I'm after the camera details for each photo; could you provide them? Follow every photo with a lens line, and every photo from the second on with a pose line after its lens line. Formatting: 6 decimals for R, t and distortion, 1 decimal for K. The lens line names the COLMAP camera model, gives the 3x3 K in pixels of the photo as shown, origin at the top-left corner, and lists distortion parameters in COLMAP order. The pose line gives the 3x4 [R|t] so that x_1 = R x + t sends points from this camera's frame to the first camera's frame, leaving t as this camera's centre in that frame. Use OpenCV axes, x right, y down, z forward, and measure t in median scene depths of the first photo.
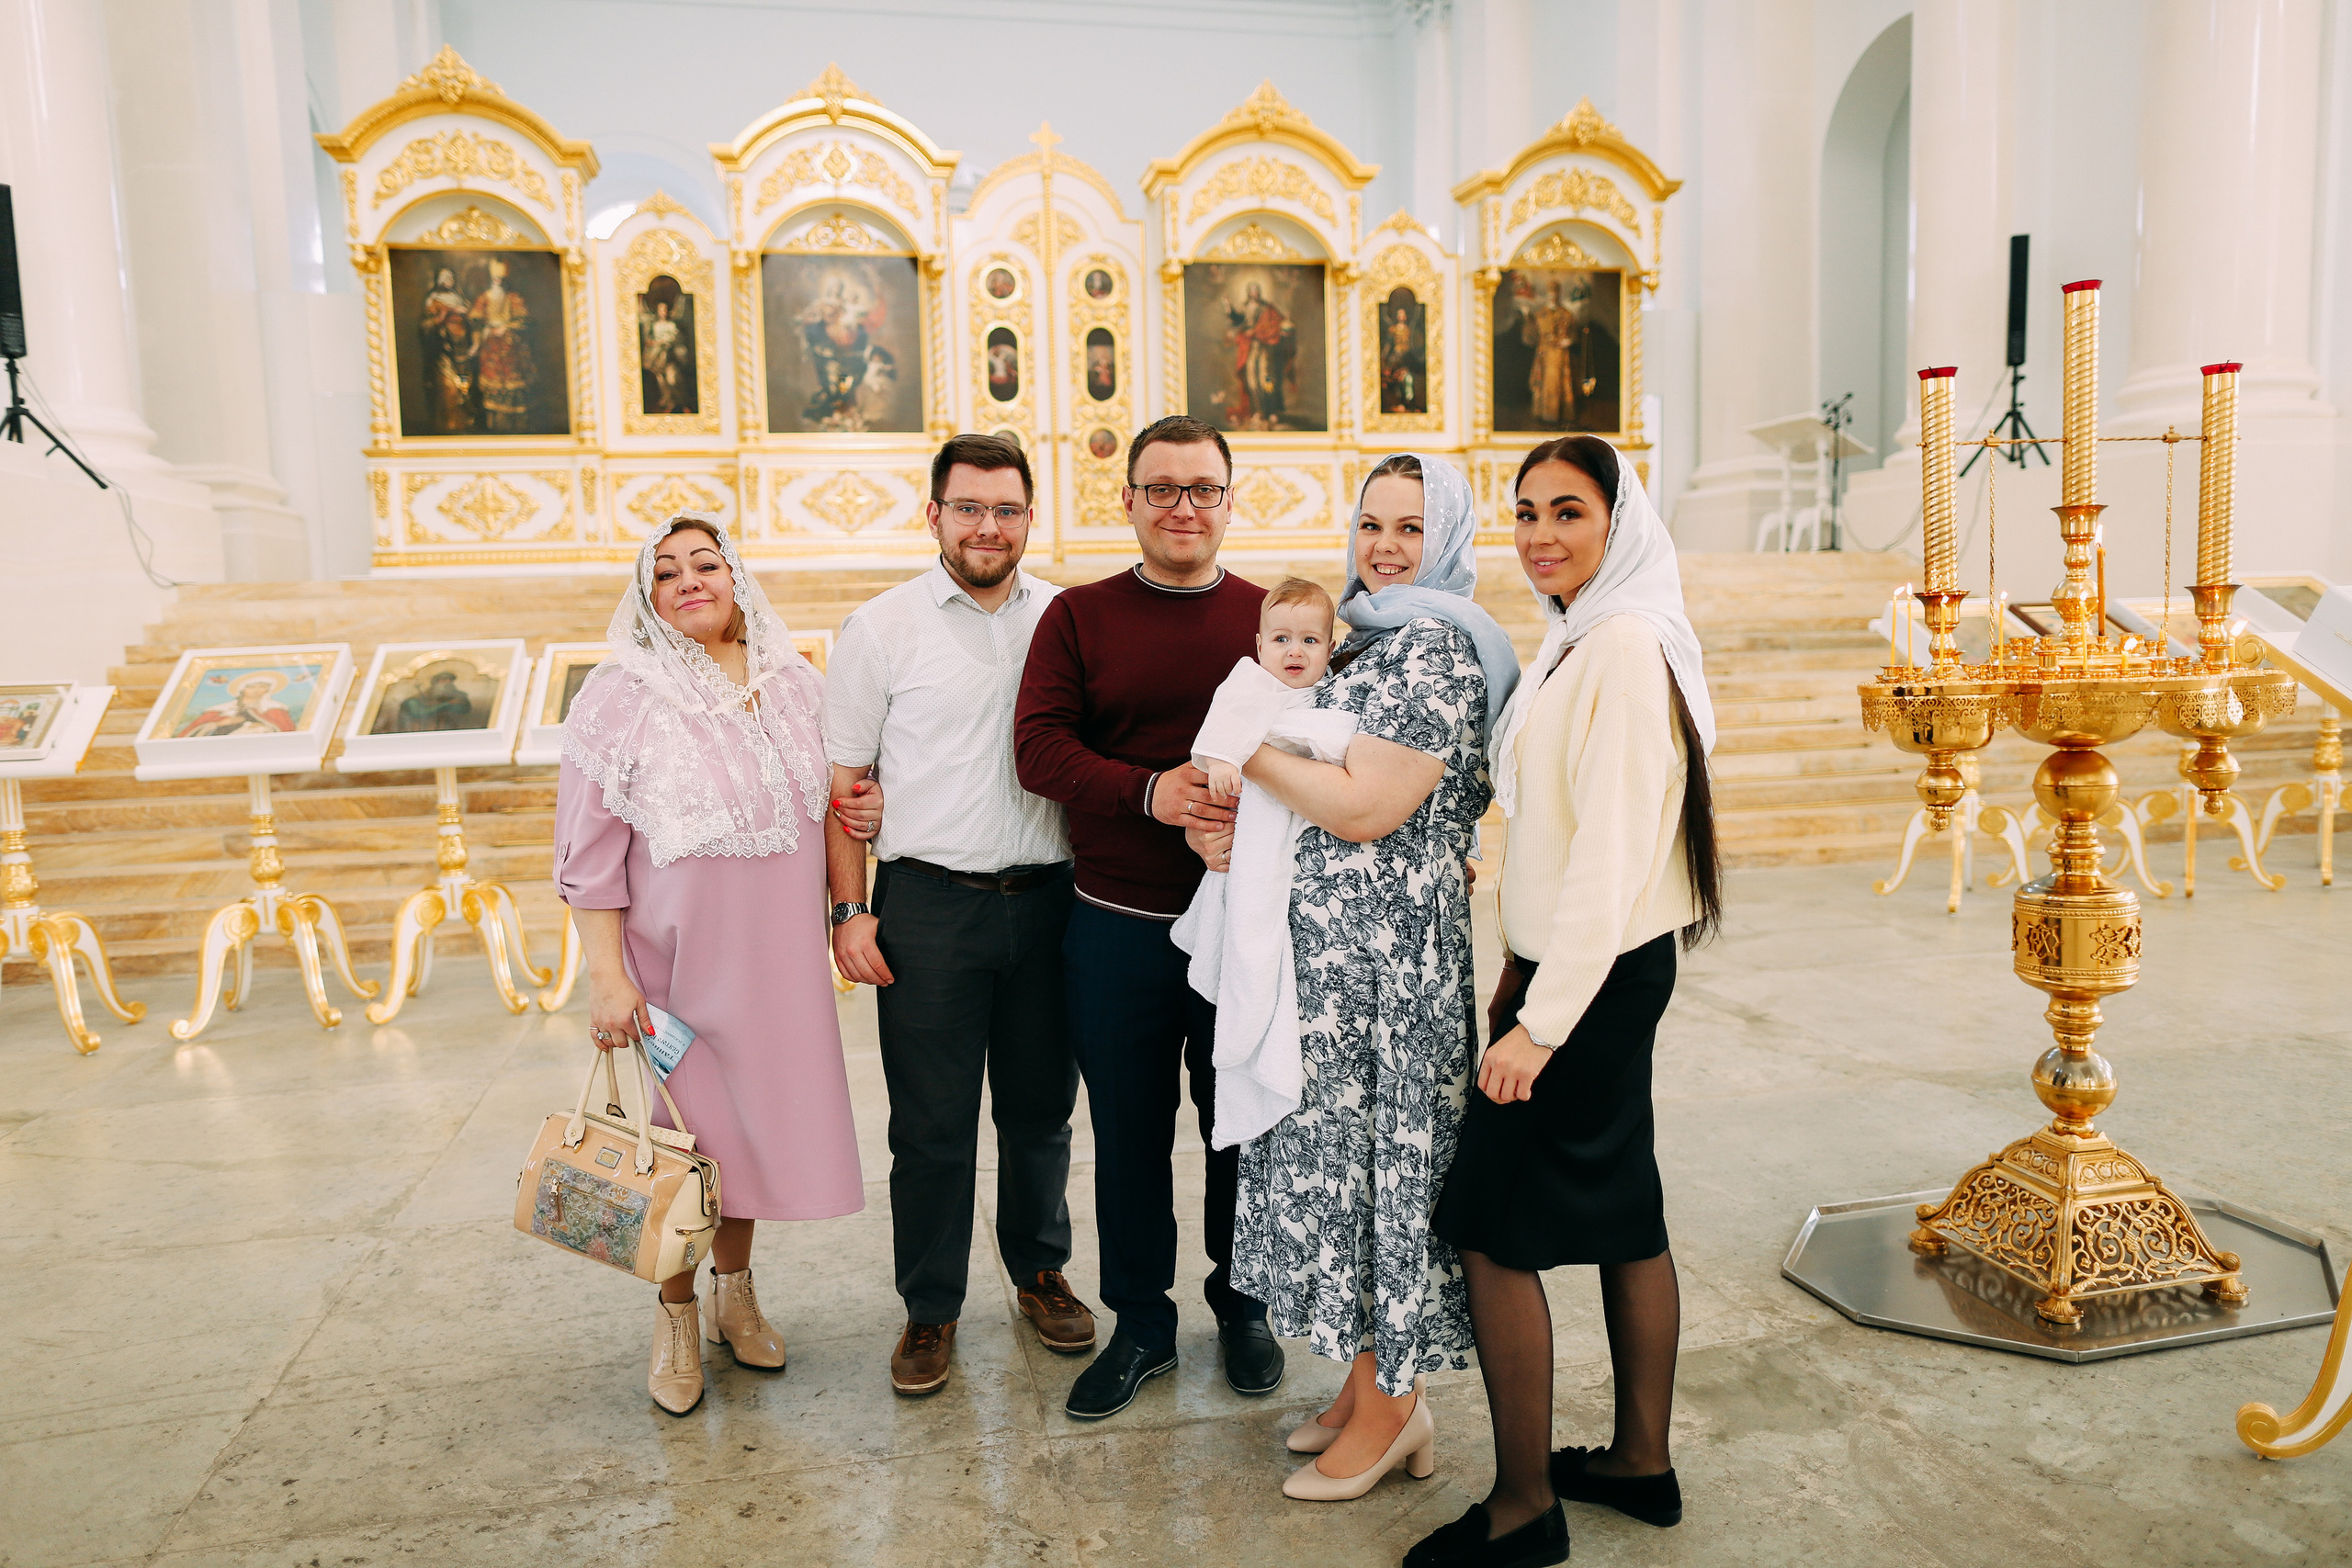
lens RADIAL K [[1608.2, 0, 1173.7], [0, 1608.2, 783.0], [0, 0, 1]] dist [-0.049421, 0.042857]
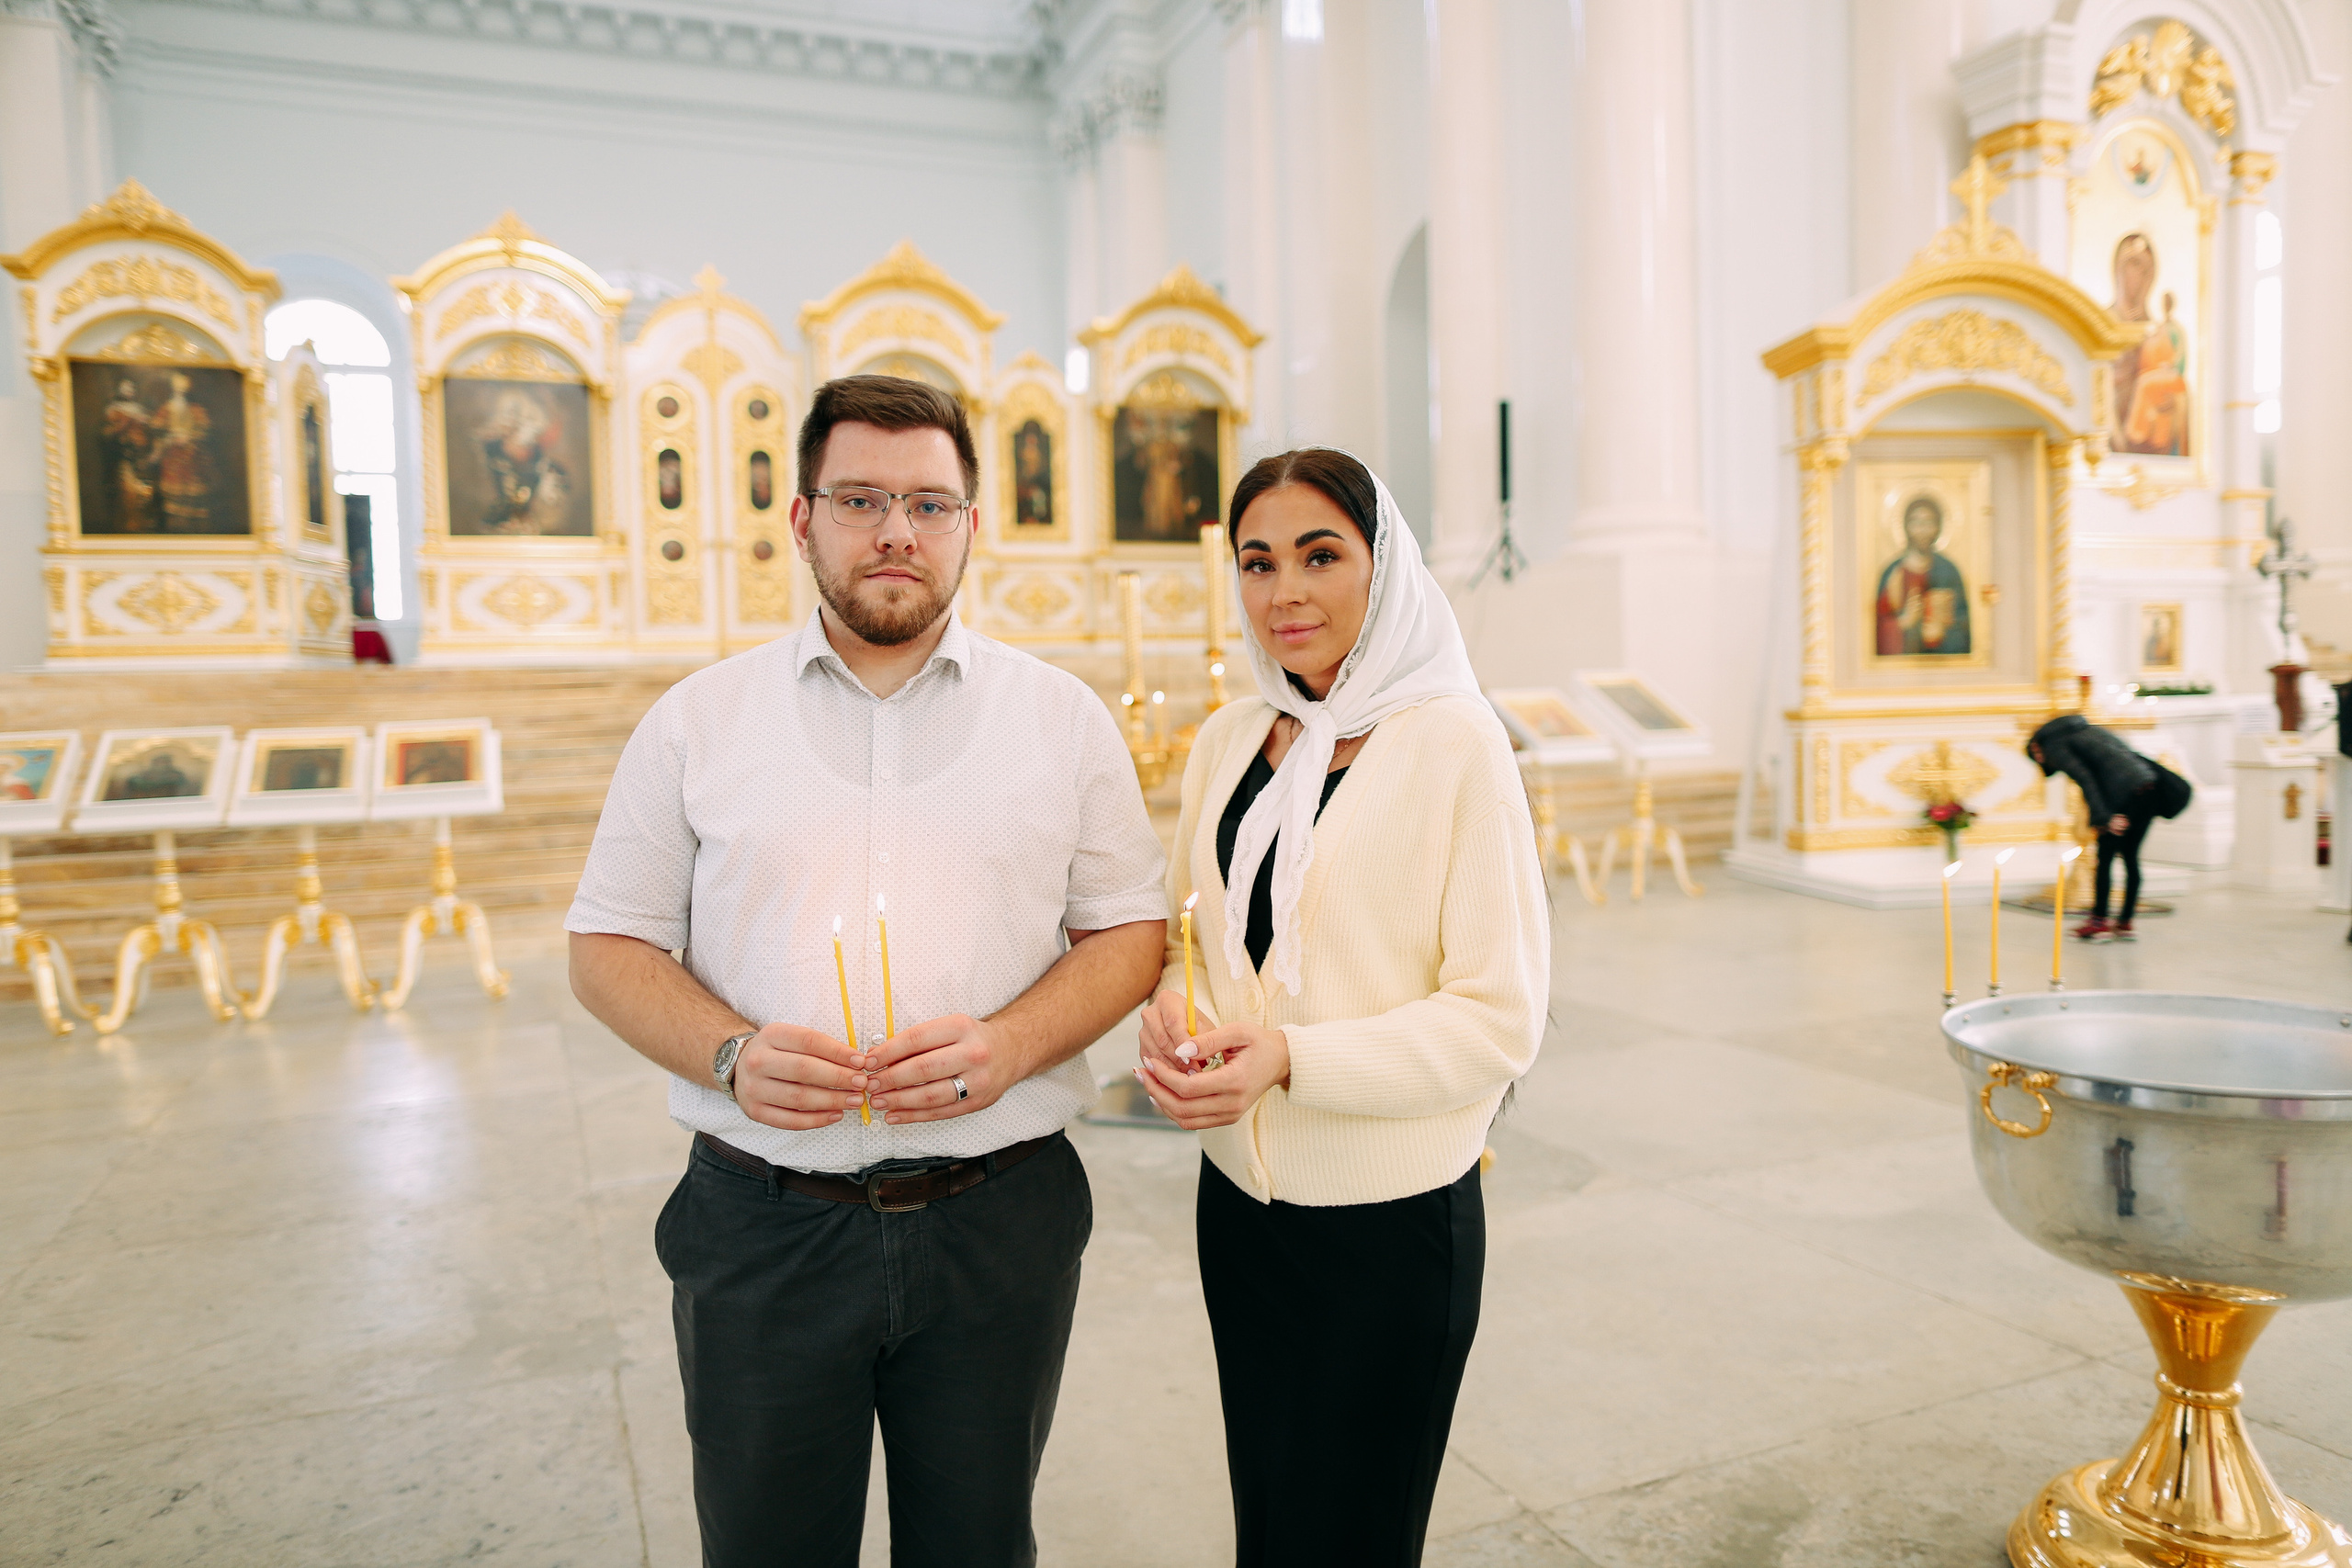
lens RADIAL K [[1608.2, 0, 1173.8], [0, 1608.2, 783.0], [0, 0, 1]] dist [-0.049421, 0.042857]
pose [[0.984716, -0.009797, 0.173895, 0.048141], [0.018762, 0.998574, -0.049987, 0.013270], [-0.173157, 0.052485, 0.983495, -0.160463]]
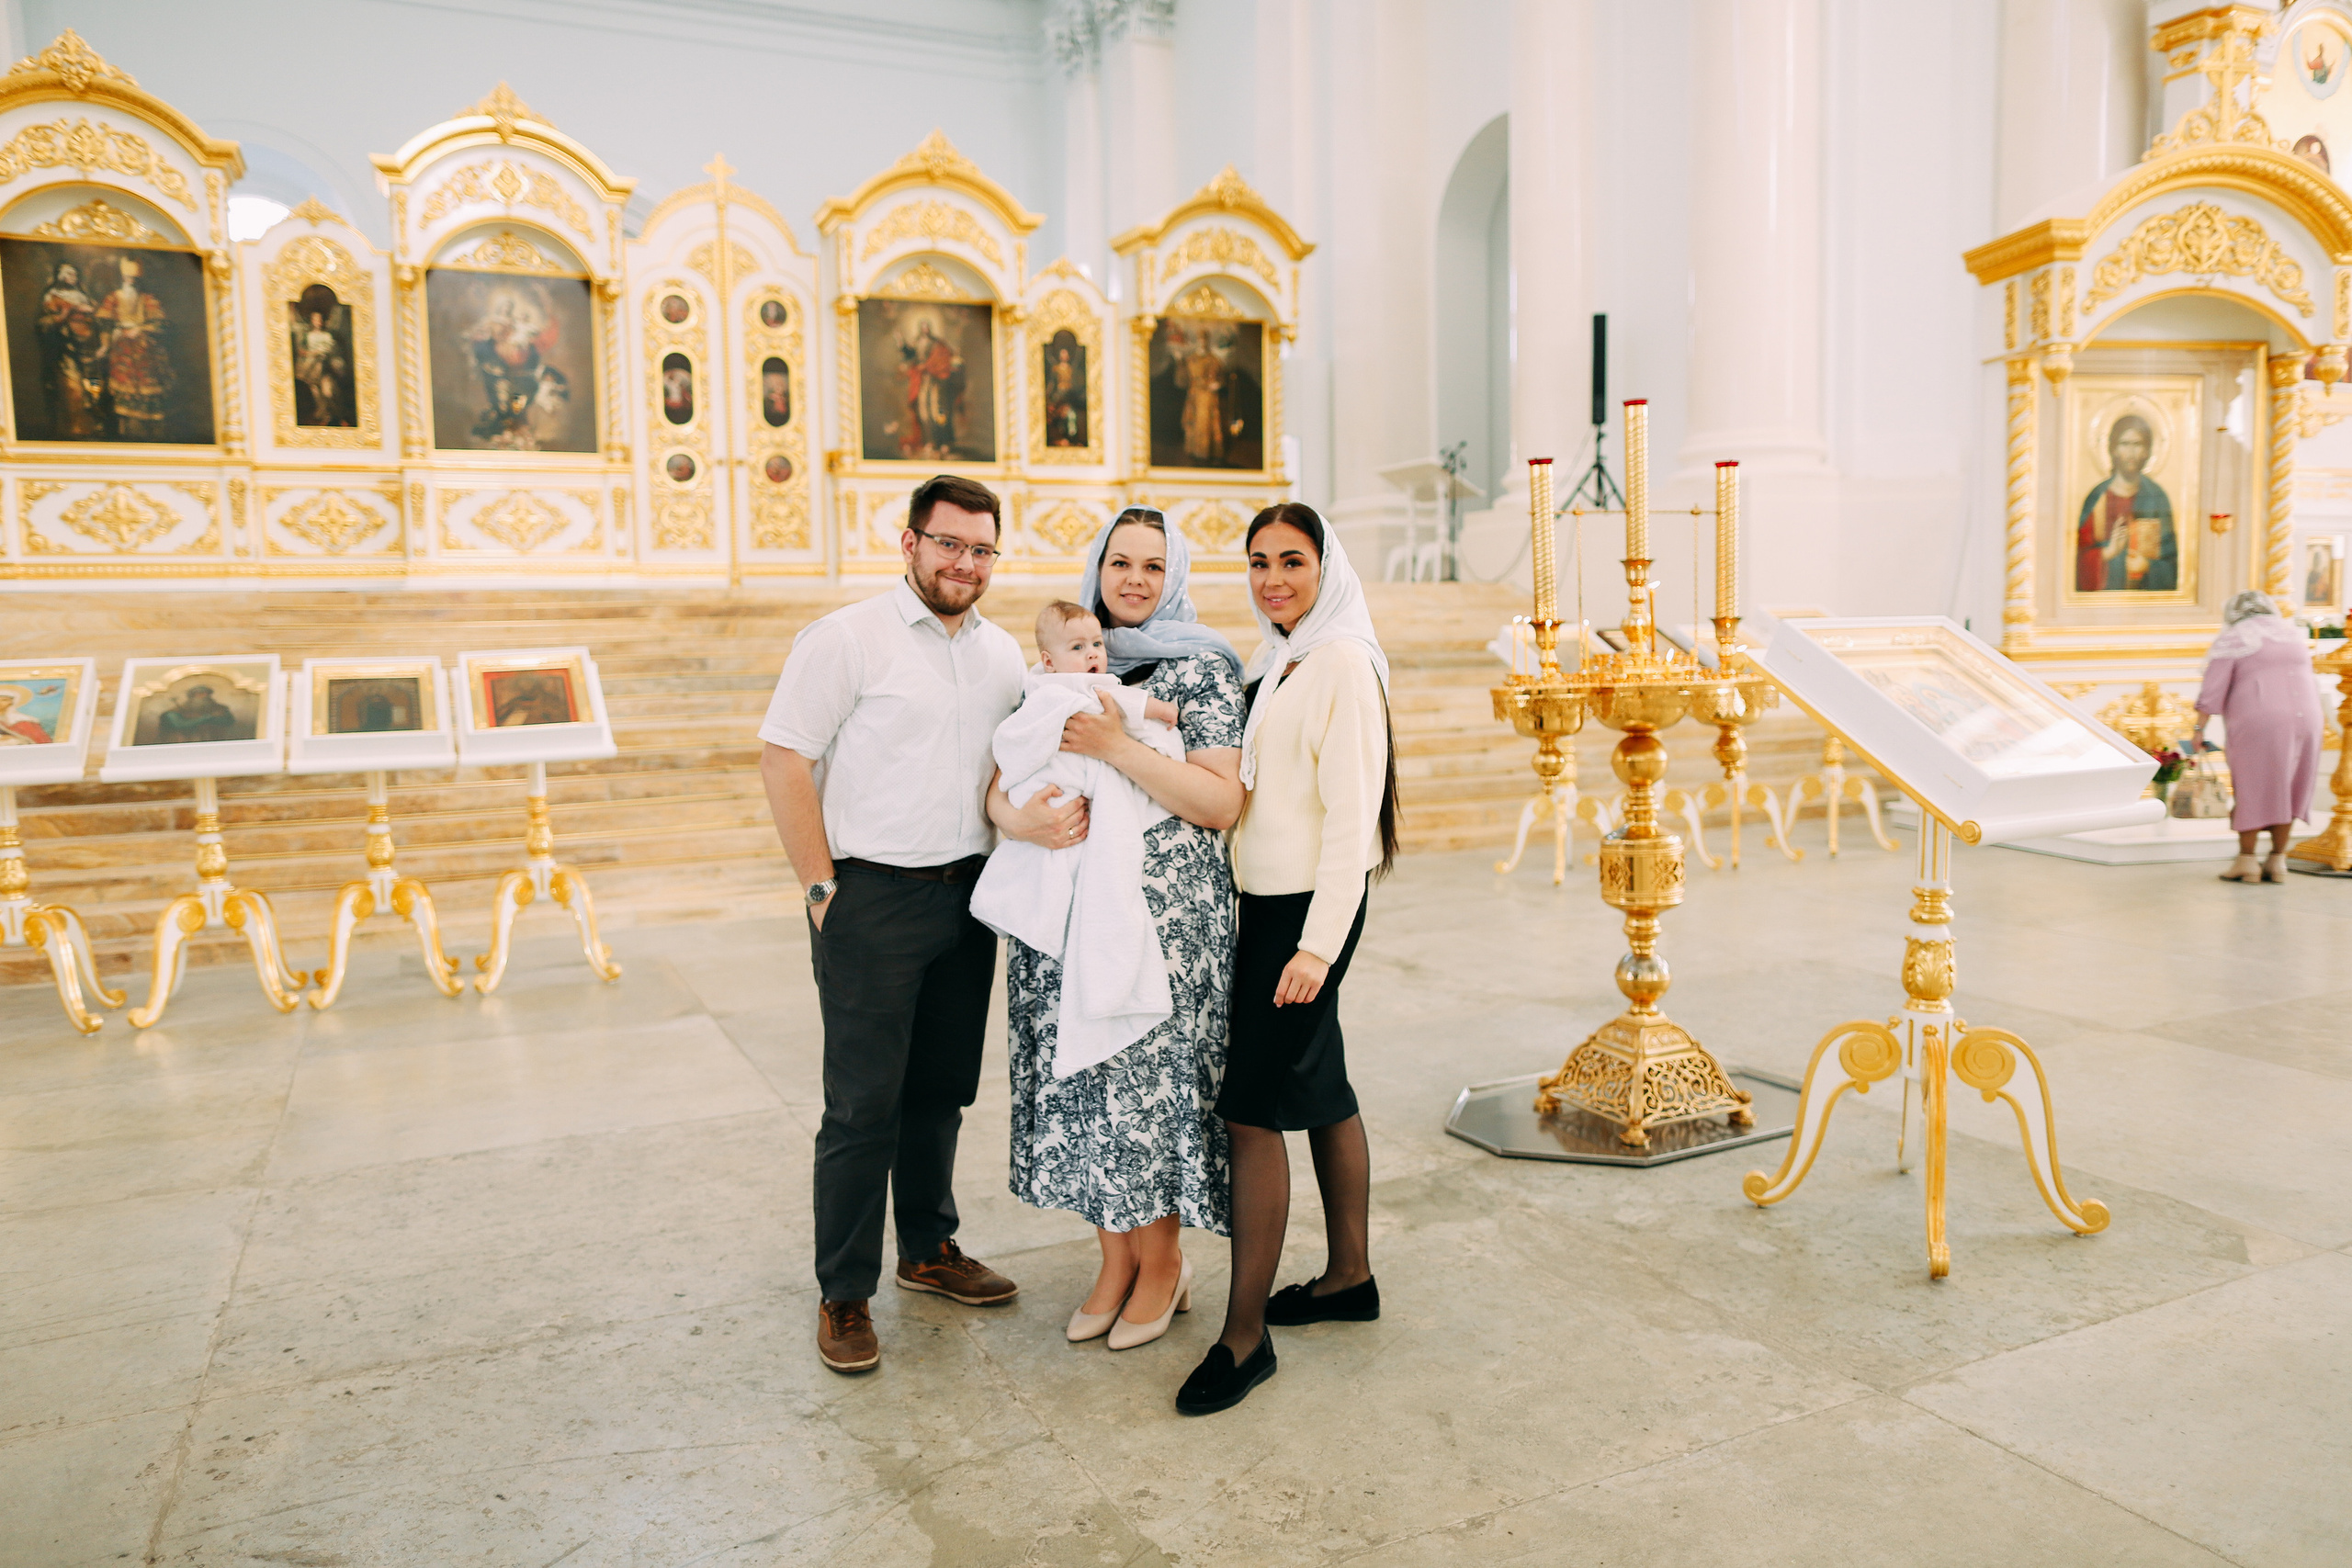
lens RADIAL K [[1608.2, 0, 1172.9], [0, 1608.2, 785.0], [0, 0, 1]] dist [-0.049421, 0.042857]
pose [[0.975441, -0.013839, 0.219826, -0.030123], [0.016583, 0.999806, -0.010642, 0.006802], [-0.219636, 0.014026, 0.975481, -0.060300]]
